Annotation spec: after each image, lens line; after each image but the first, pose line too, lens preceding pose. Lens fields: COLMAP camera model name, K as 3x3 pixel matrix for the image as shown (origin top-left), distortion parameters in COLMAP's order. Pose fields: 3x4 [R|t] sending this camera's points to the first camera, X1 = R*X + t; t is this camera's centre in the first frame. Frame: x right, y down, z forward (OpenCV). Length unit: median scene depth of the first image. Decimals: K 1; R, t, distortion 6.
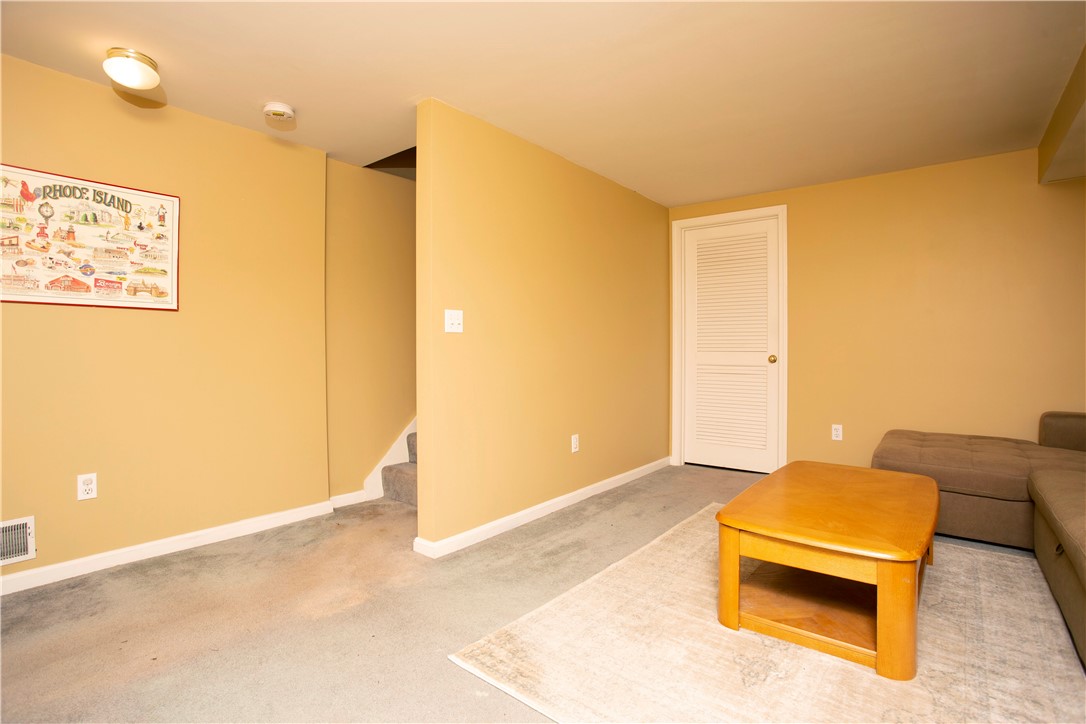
lens RADIAL K [[528.9, 0, 541.1], [0, 528.9, 353.4], [0, 0, 1]] dist [-0.076466, 0.037490]
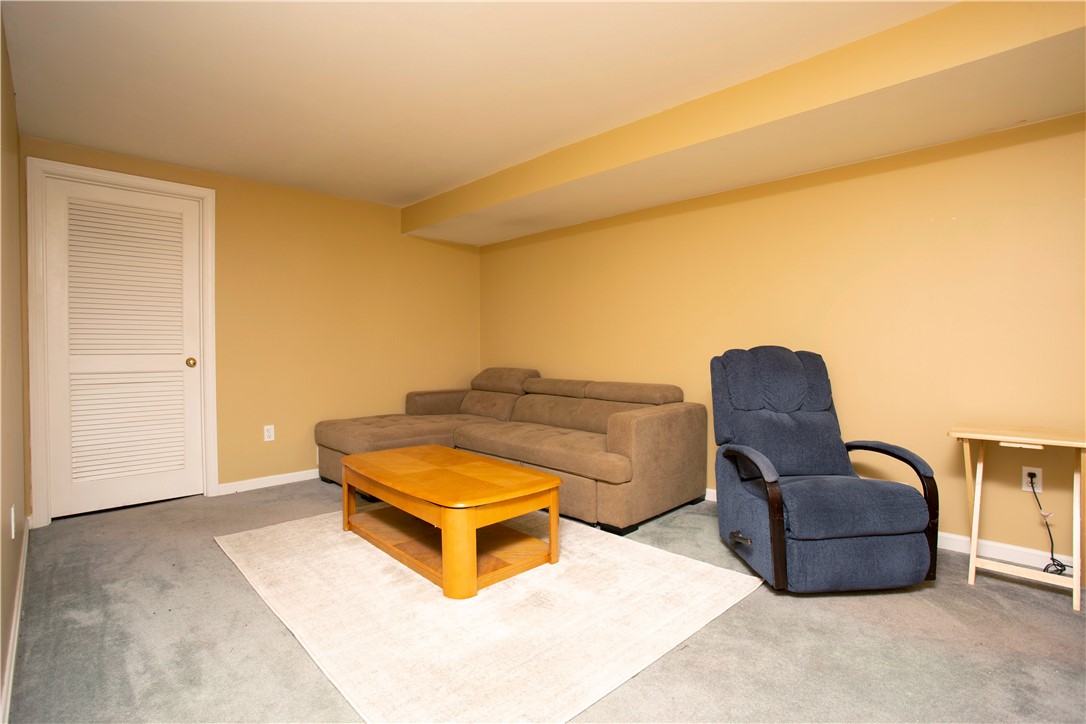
lens RADIAL K [[528.9, 0, 541.1], [0, 528.9, 353.4], [0, 0, 1]] dist [-0.076466, 0.037490]
pose [[0.134437, -0.009187, 0.990880, -0.424402], [0.015003, 0.999861, 0.007235, -0.001870], [-0.990809, 0.013893, 0.134556, 0.405466]]
